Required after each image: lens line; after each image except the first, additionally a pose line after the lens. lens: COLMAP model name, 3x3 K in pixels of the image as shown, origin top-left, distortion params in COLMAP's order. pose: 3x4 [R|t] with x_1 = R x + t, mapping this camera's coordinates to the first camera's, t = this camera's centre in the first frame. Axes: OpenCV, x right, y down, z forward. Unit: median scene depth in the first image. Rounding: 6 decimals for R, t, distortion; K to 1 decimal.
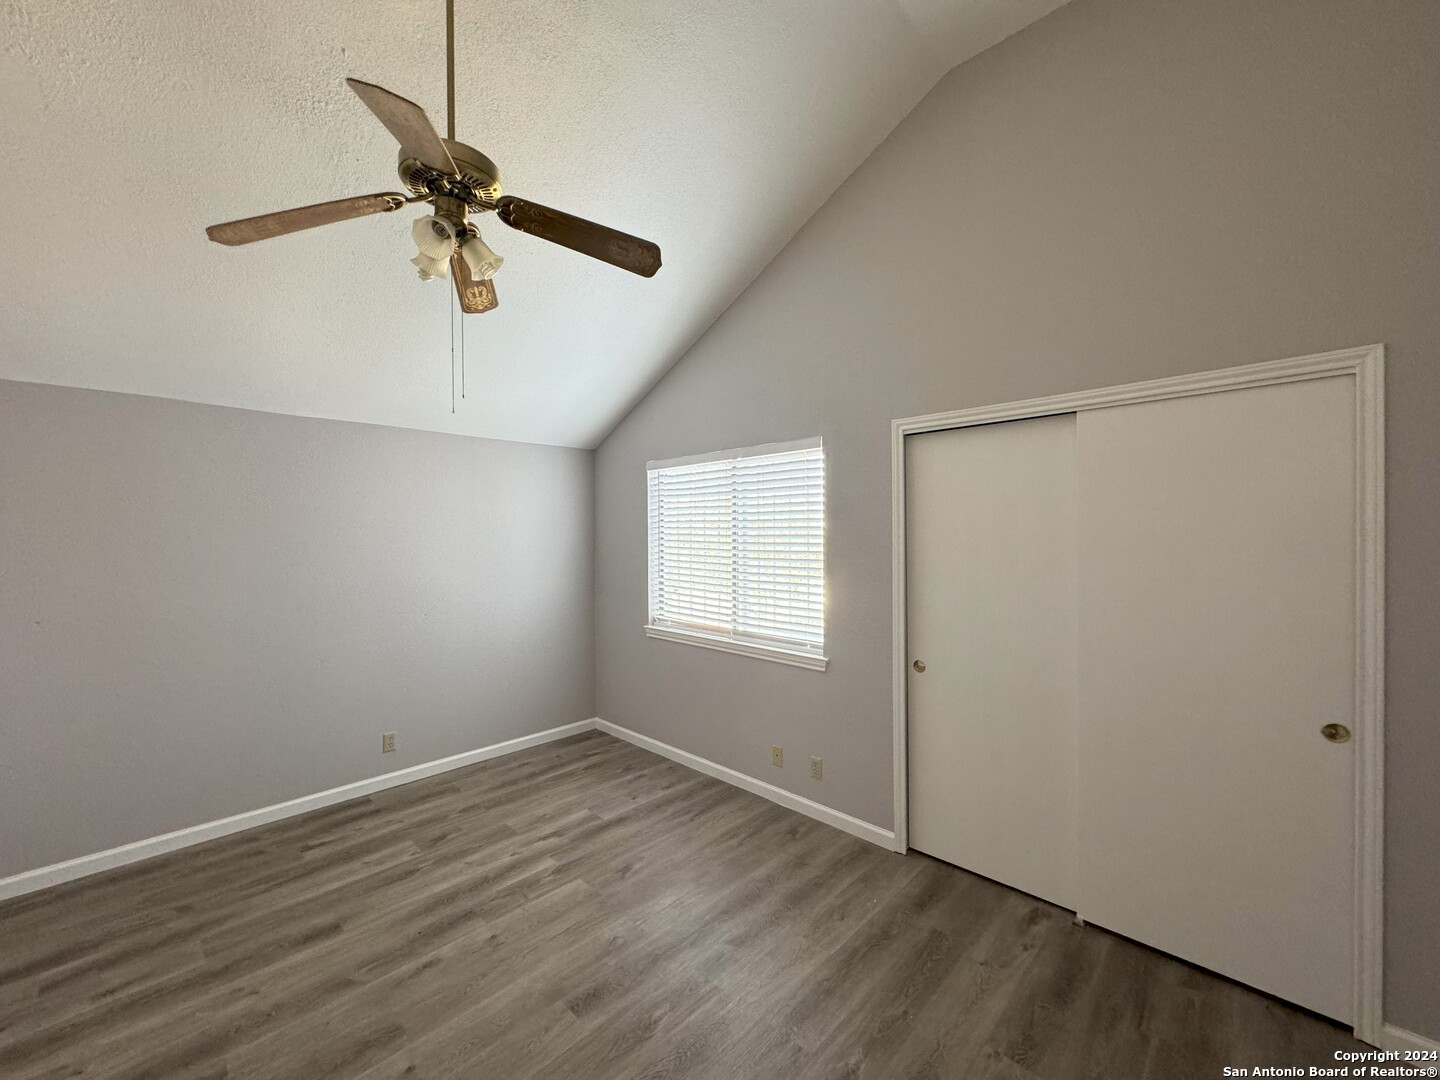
lens RADIAL K [[574.1, 0, 720.0], [0, 574.1, 540.0], [0, 0, 1]] dist [-0.001479, -0.000078]
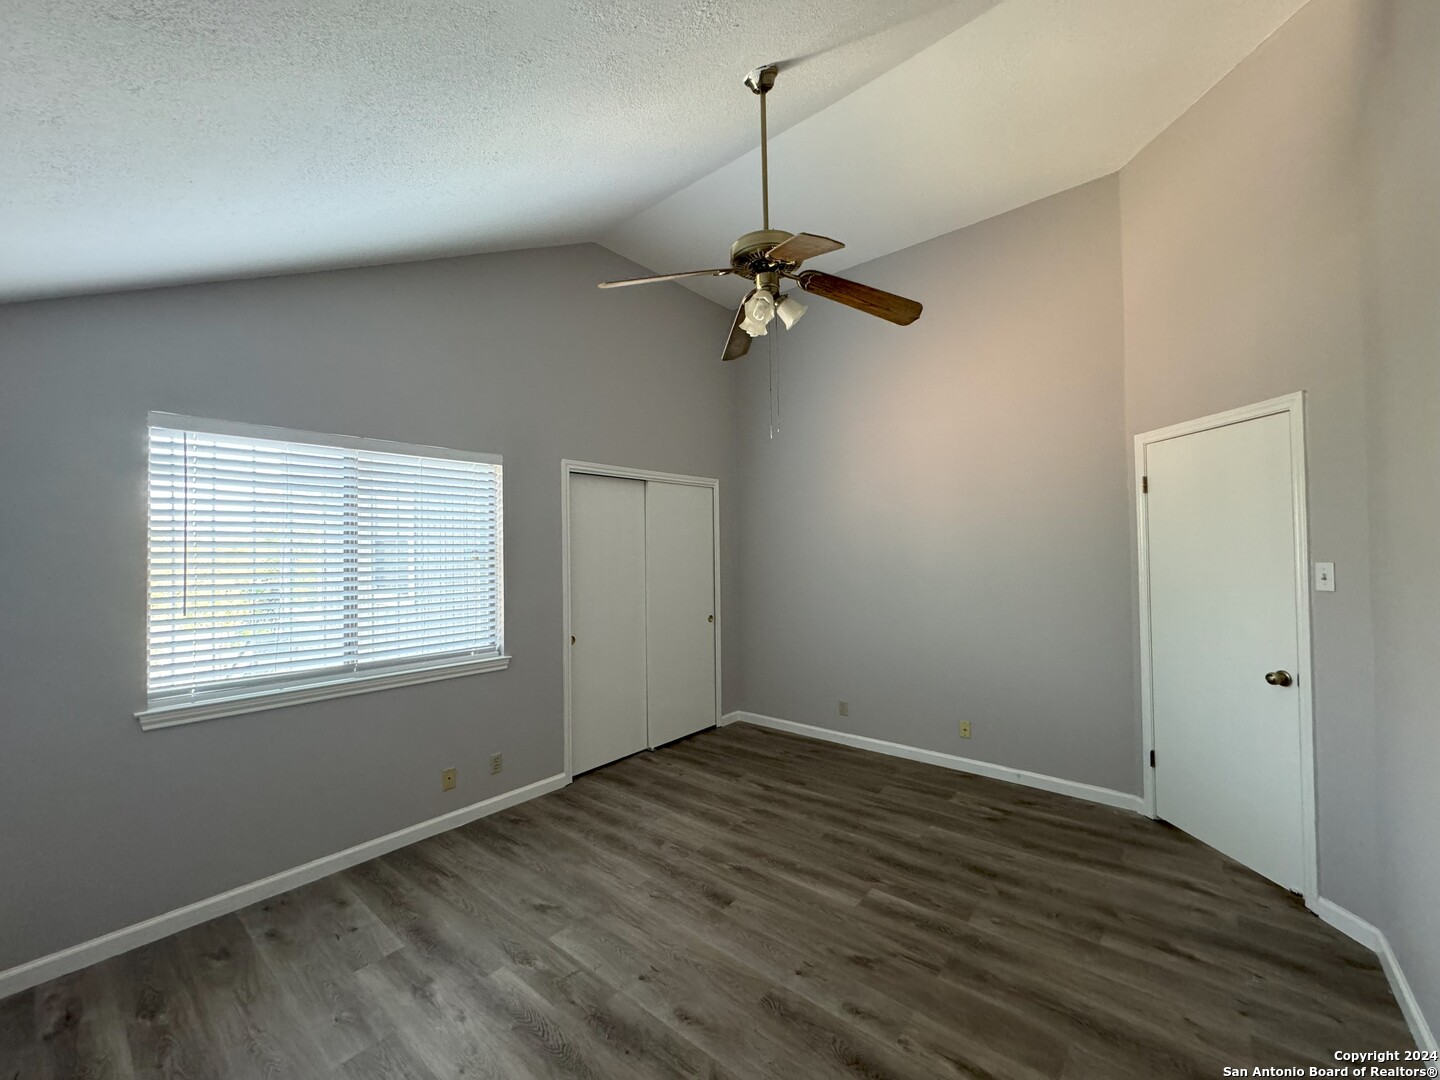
lens RADIAL K [[574.1, 0, 720.0], [0, 574.1, 540.0], [0, 0, 1]] dist [-0.001479, -0.000078]
pose [[-0.078692, 0.029709, 0.996456, -1.065201], [0.024887, 0.999303, -0.027829, 0.026453], [-0.996588, 0.022609, -0.079376, 0.751838]]
